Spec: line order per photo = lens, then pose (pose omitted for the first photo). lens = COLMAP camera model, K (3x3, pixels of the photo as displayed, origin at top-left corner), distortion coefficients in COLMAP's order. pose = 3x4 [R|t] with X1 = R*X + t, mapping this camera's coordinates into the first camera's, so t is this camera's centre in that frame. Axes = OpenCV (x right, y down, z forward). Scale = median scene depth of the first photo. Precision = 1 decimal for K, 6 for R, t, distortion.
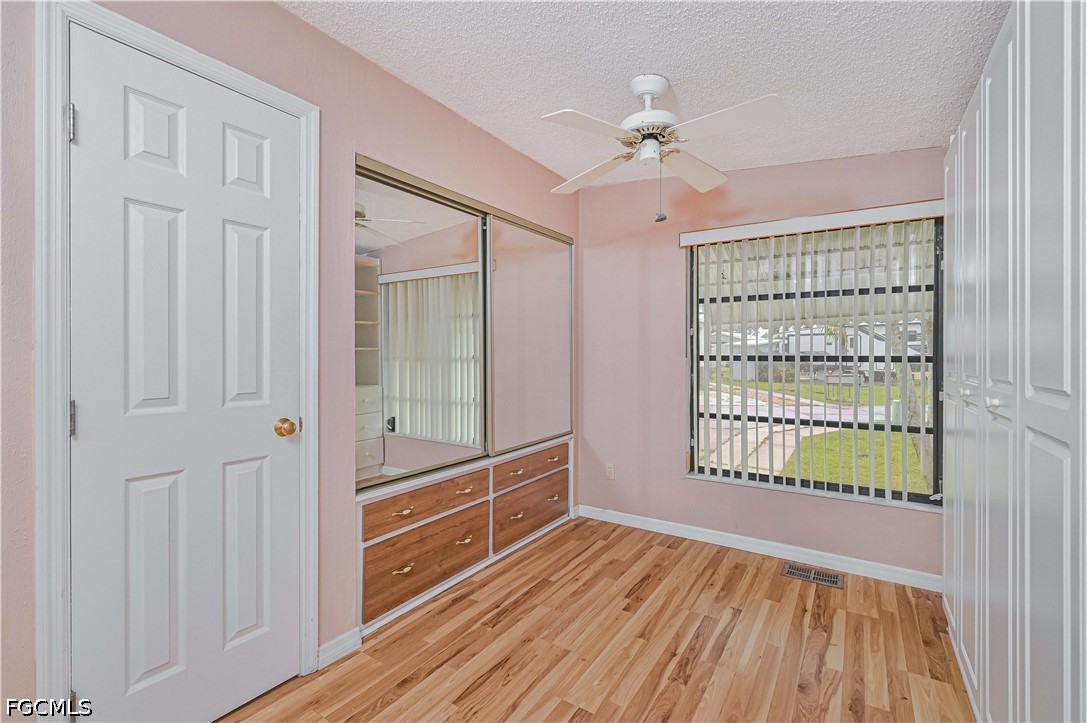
lens RADIAL K [[477.9, 0, 545.2], [0, 477.9, 361.5], [0, 0, 1]] dist [-0.000926, -0.000271]
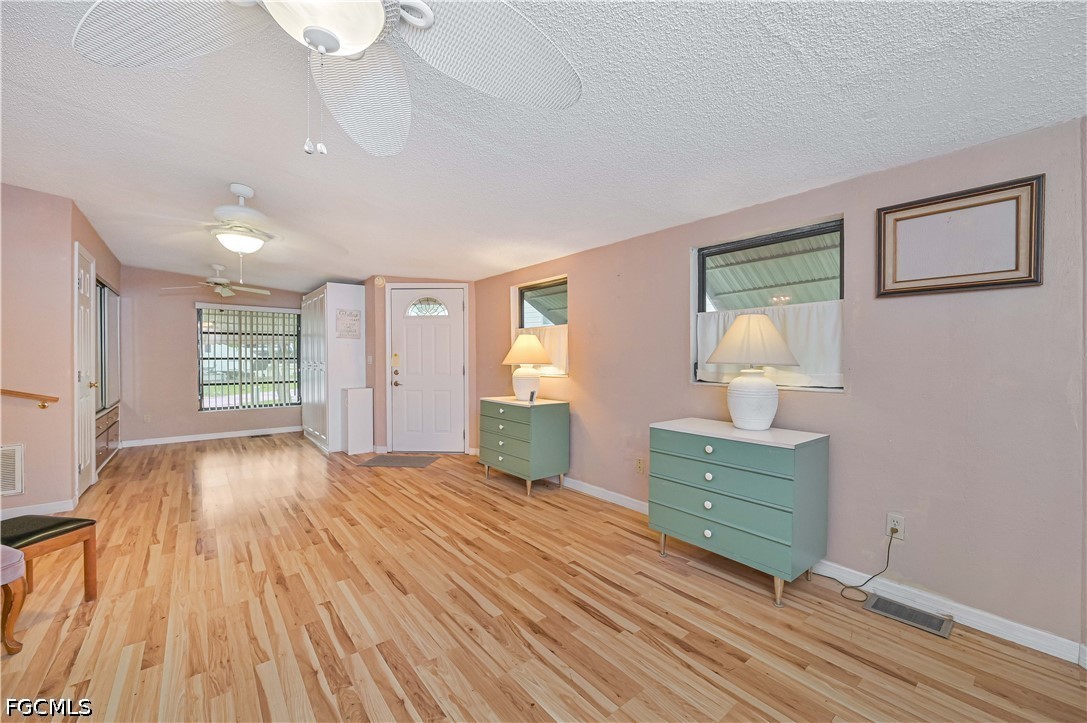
lens RADIAL K [[428.7, 0, 545.3], [0, 428.7, 362.4], [0, 0, 1]] dist [-0.005445, 0.001246]
pose [[0.305973, -0.013819, 0.951940, -1.124674], [0.016345, 0.999824, 0.009260, 0.019218], [-0.951900, 0.012726, 0.306145, -1.161780]]
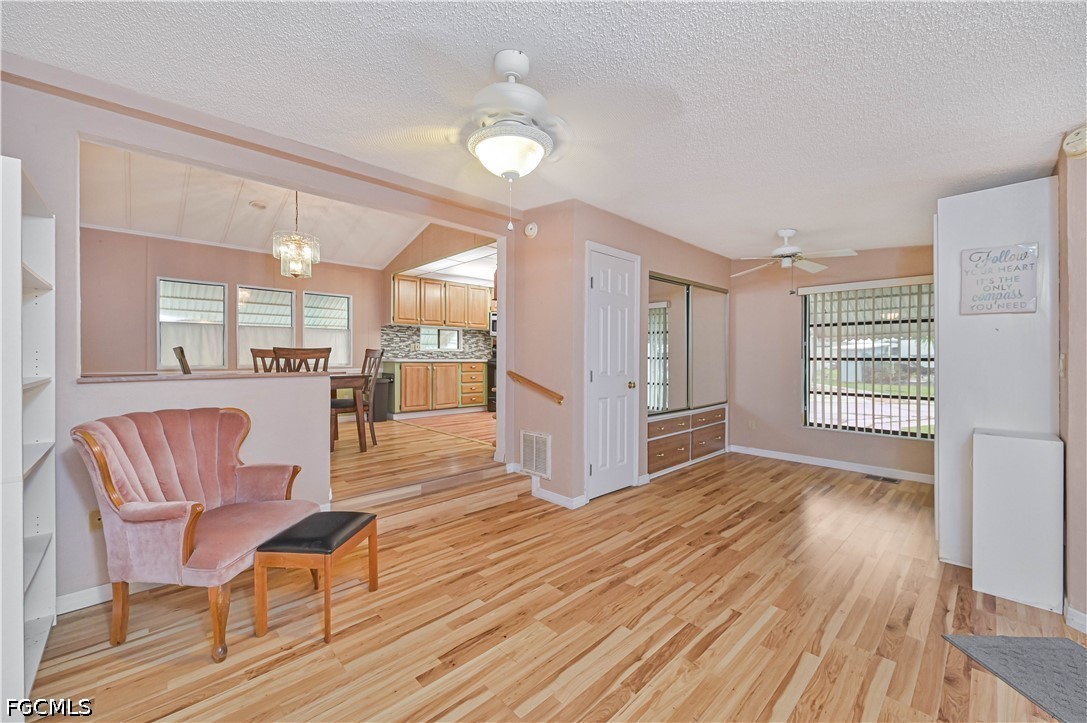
lens RADIAL K [[428.7, 0, 543.8], [0, 428.7, 360.7], [0, 0, 1]] dist [-0.005445, 0.001246]
pose [[0.973207, 0.003303, -0.229906, -0.267290], [-0.005111, 0.999961, -0.007268, 0.016049], [0.229873, 0.008248, 0.973186, -0.748597]]
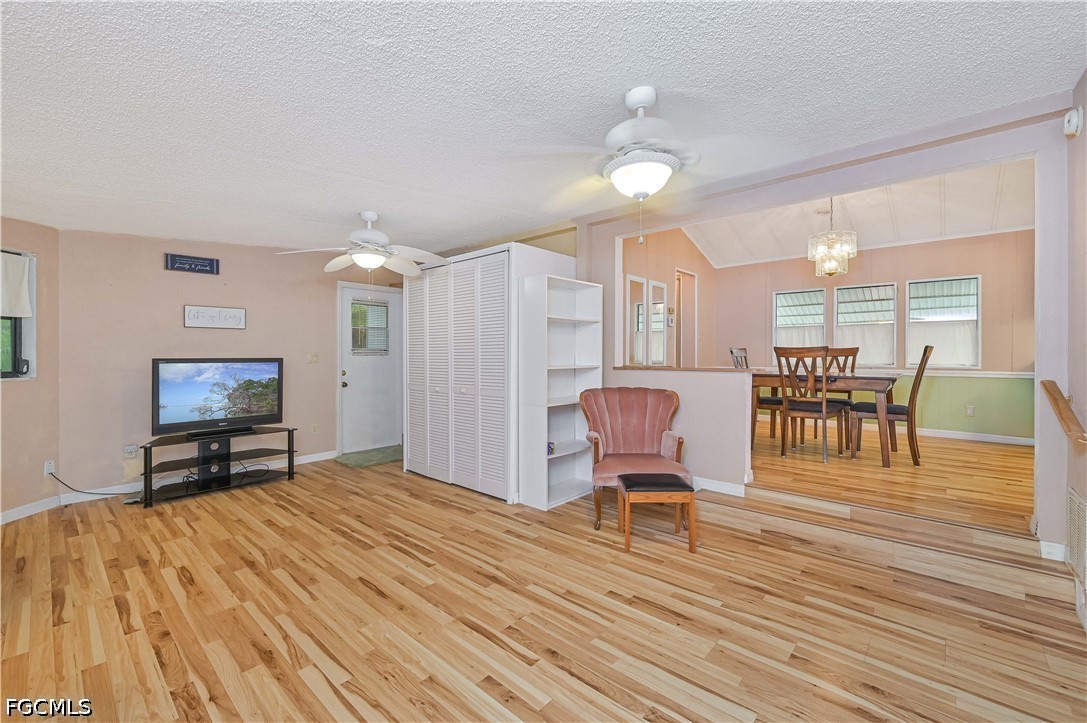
lens RADIAL K [[448.8, 0, 544.1], [0, 448.8, 360.2], [0, 0, 1]] dist [-0.002189, 0.000550]
pose [[-0.153334, 0.011810, -0.988104, 0.220598], [-0.014993, 0.999786, 0.014276, 0.005289], [0.988061, 0.017003, -0.153124, -0.271720]]
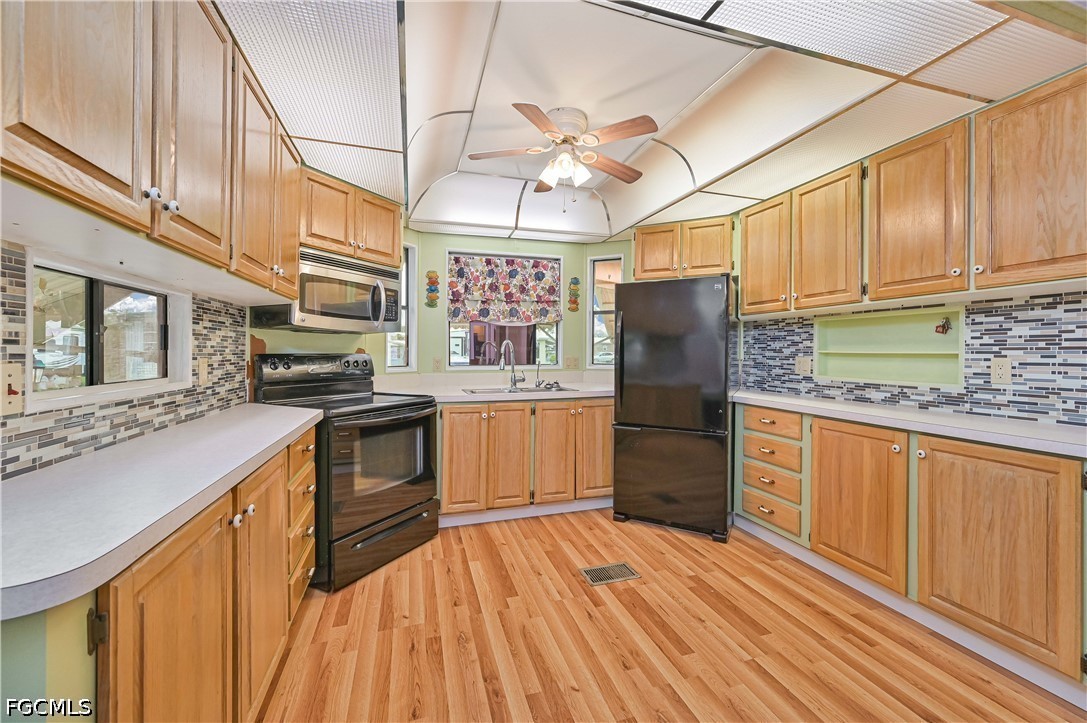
lens RADIAL K [[428.7, 0, 545.6], [0, 428.7, 353.6], [0, 0, 1]] dist [-0.005445, 0.001246]
pose [[0.623666, -0.004342, 0.781679, -1.428948], [0.008452, 0.999964, -0.001189, -0.093827], [-0.781645, 0.007348, 0.623680, 0.812416]]
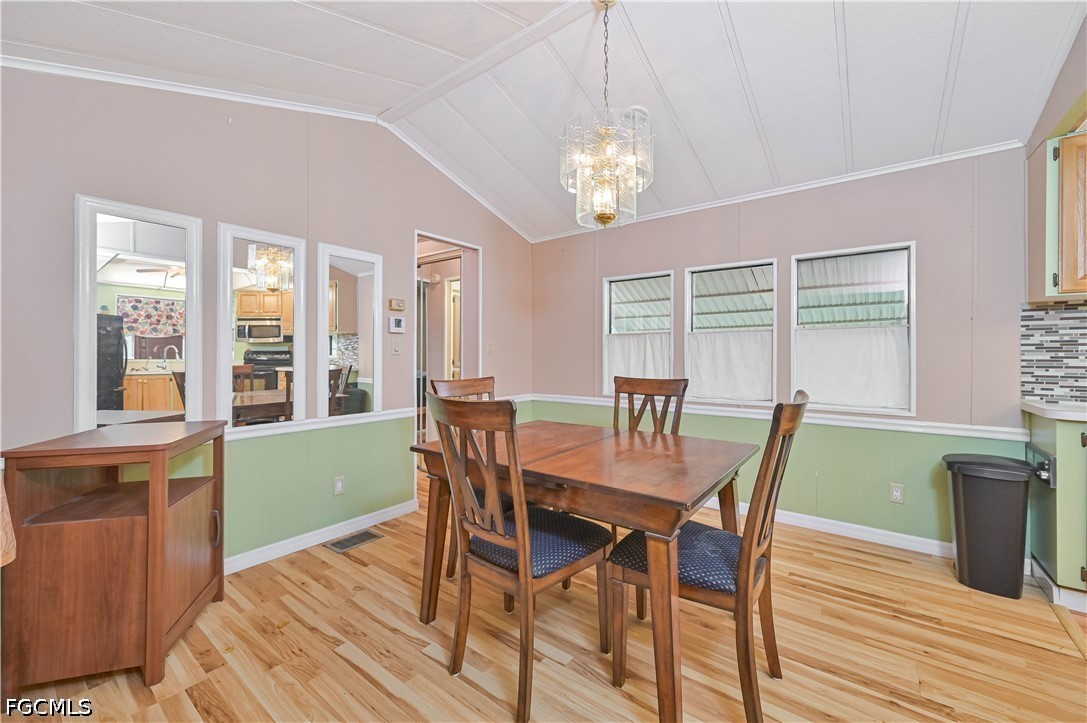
lens RADIAL K [[428.7, 0, 544.5], [0, 428.7, 356.3], [0, 0, 1]] dist [-0.005445, 0.001246]
pose [[-0.075215, 0.001964, -0.997165, -0.756850], [-0.018506, 0.999823, 0.003365, -0.072145], [0.996996, 0.018707, -0.075165, 0.392467]]
